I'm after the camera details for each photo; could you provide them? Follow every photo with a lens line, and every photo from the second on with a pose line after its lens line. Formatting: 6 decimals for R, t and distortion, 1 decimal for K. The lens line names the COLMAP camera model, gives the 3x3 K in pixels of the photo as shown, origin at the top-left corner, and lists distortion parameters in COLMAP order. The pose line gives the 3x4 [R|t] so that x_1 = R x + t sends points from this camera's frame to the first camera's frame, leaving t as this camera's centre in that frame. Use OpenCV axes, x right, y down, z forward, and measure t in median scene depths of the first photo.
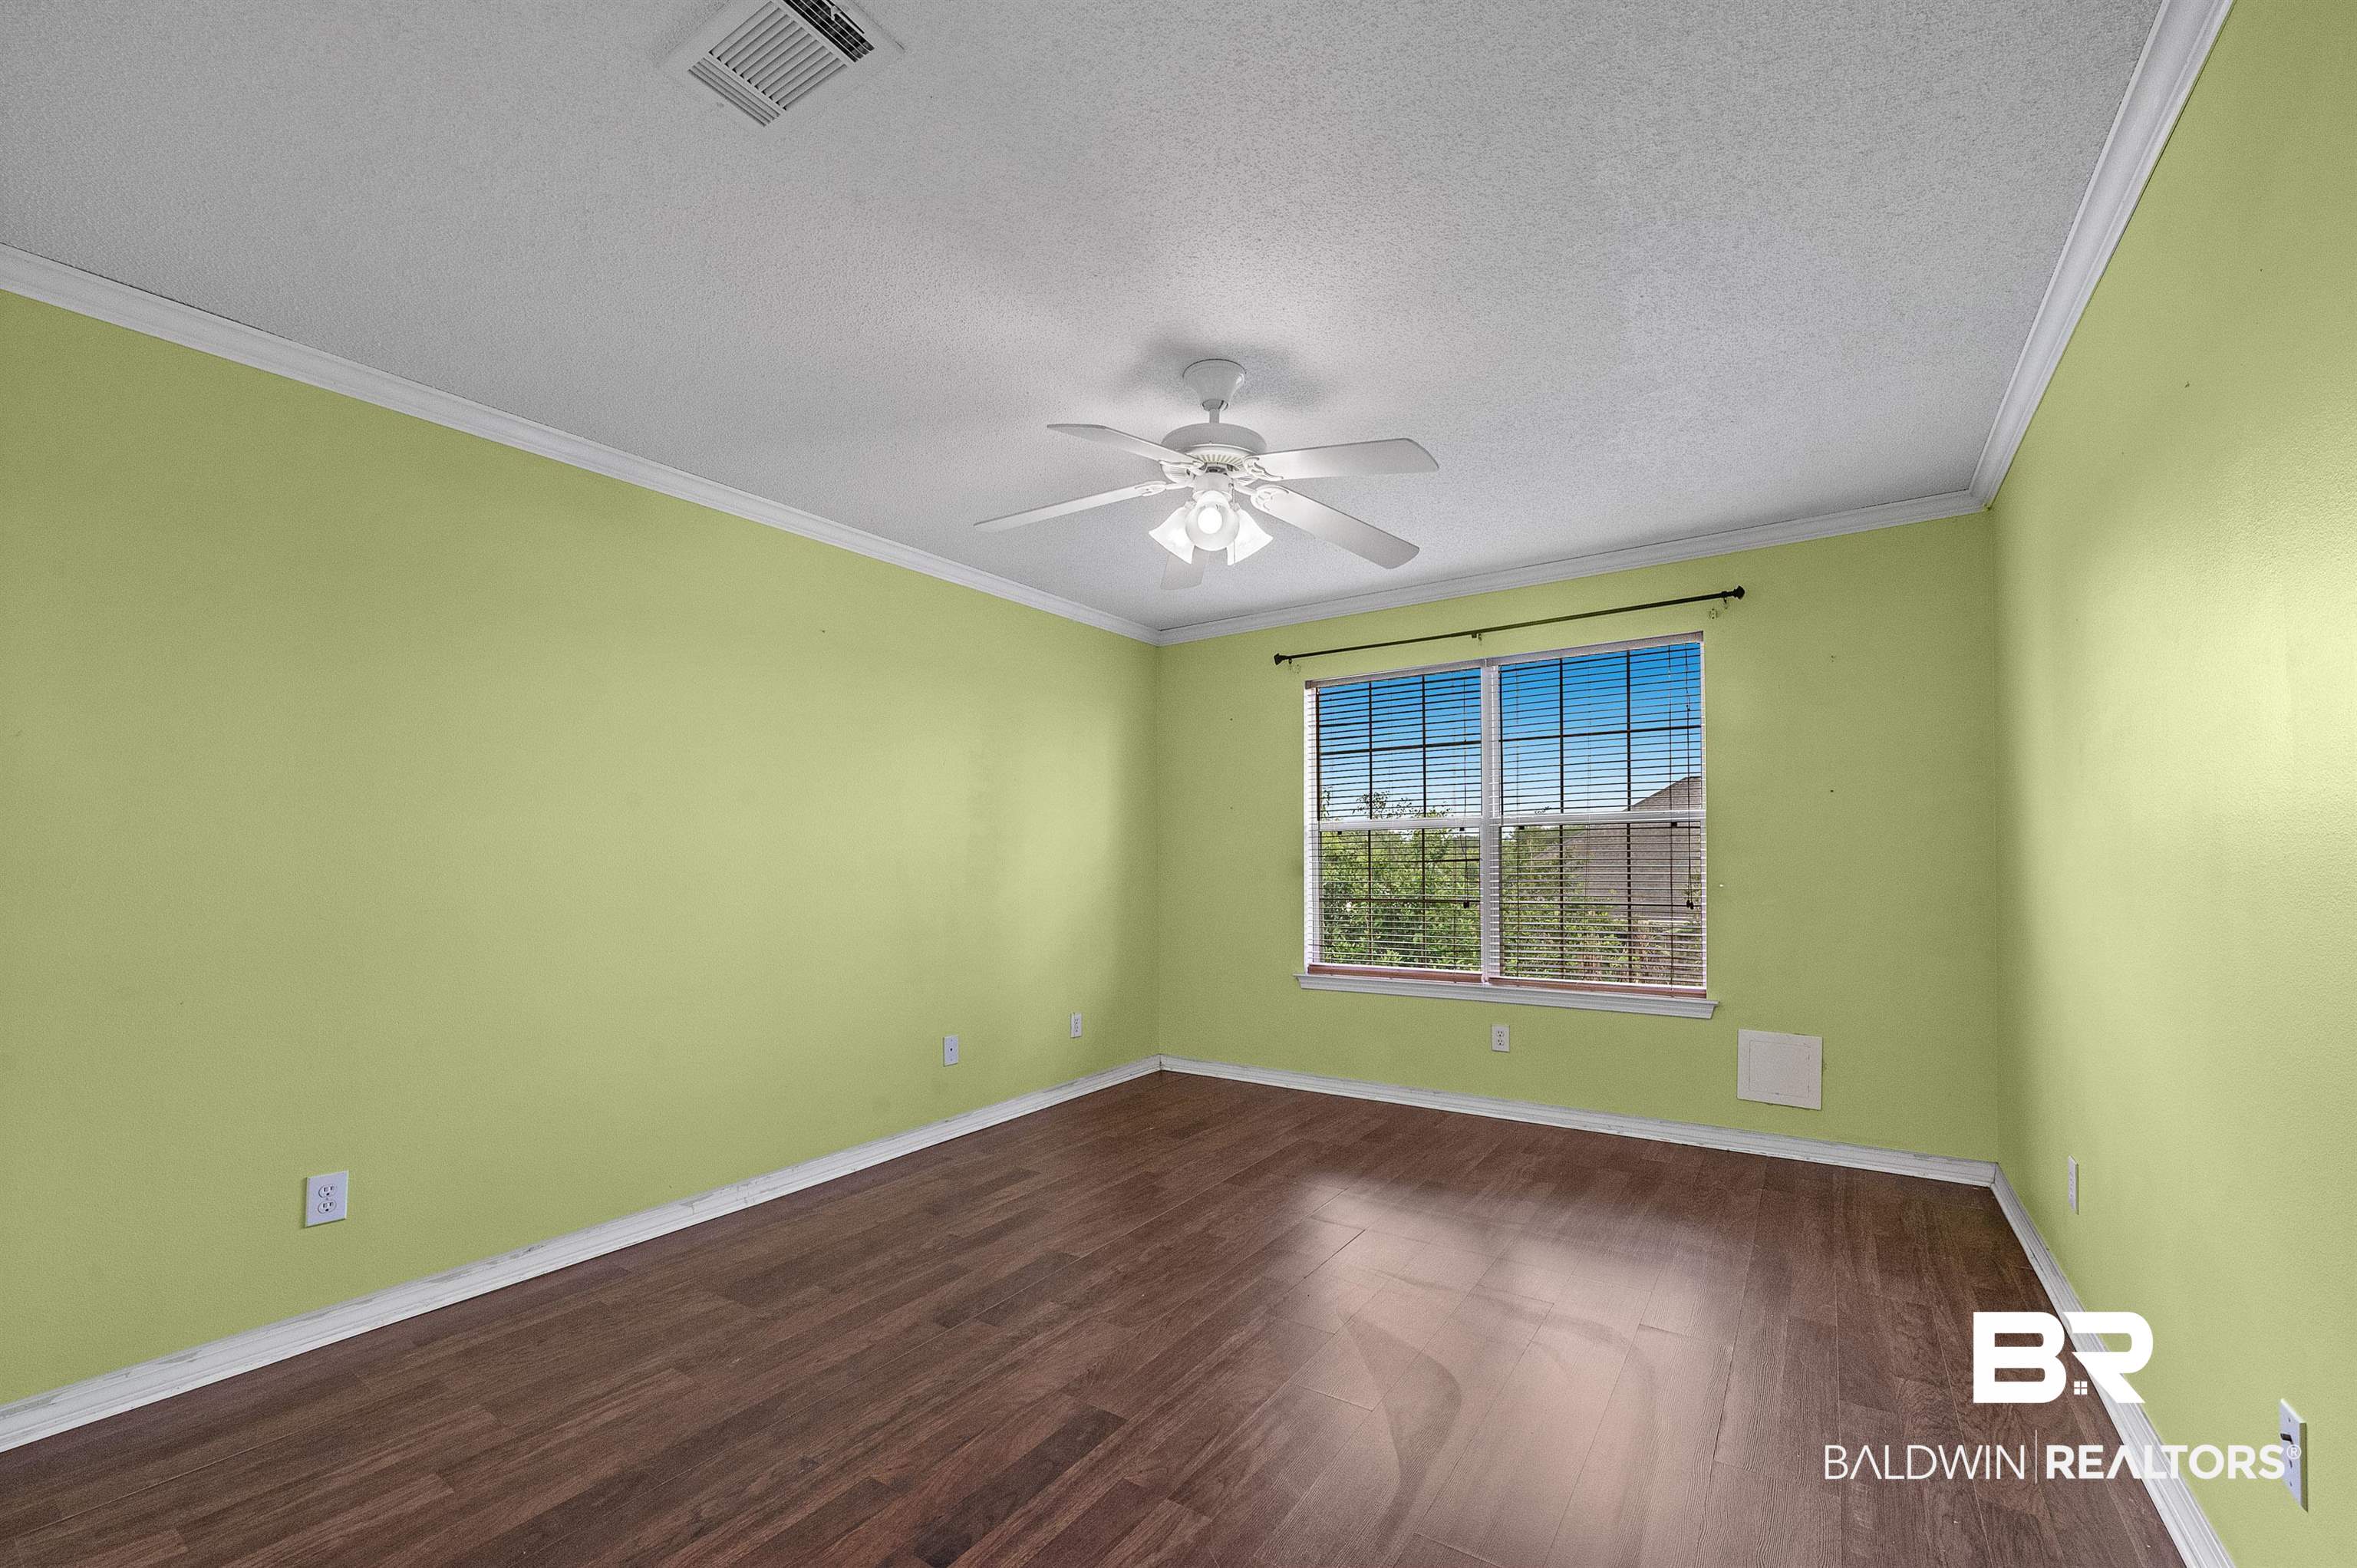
lens RADIAL K [[939.6, 0, 1185.6], [0, 939.6, 872.3], [0, 0, 1]] dist [-0.003434, -0.001121]
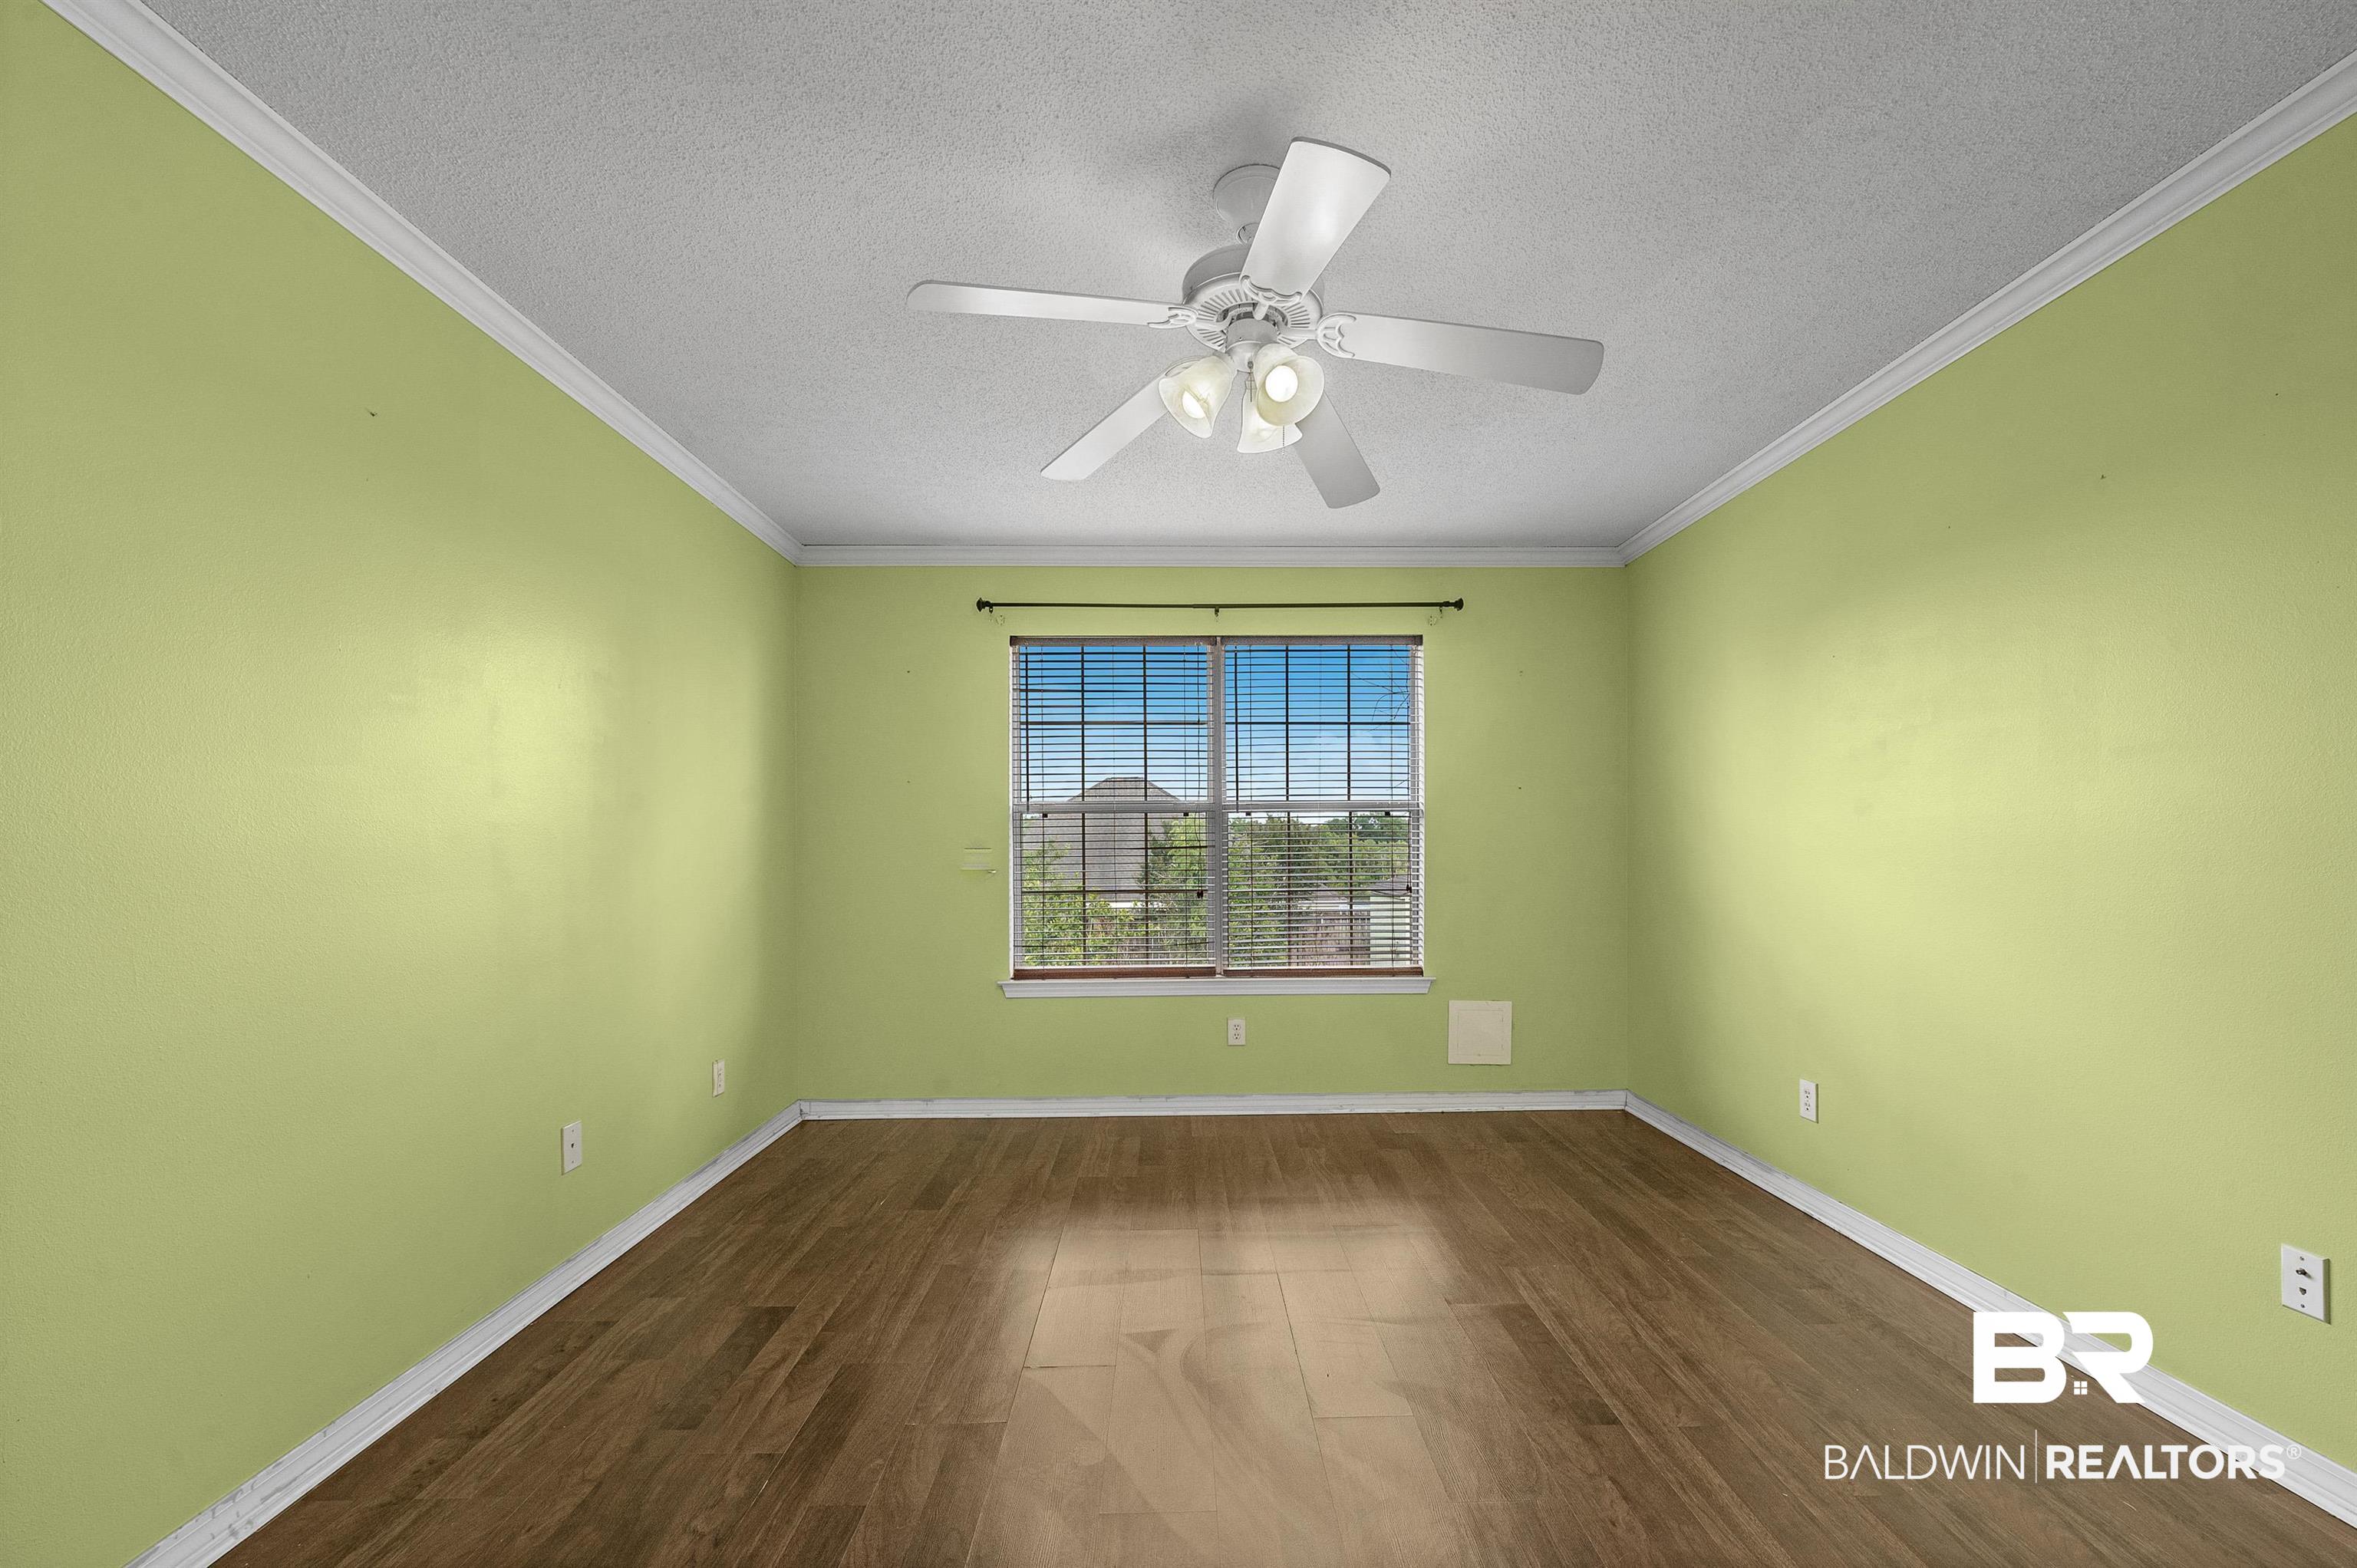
lens RADIAL K [[939.6, 0, 1221.0], [0, 939.6, 867.6], [0, 0, 1]] dist [-0.003434, -0.001121]
pose [[0.816209, -0.006744, 0.577717, -0.246520], [0.005318, 0.999977, 0.004161, 0.004252], [-0.577732, -0.000324, 0.816227, 0.234325]]
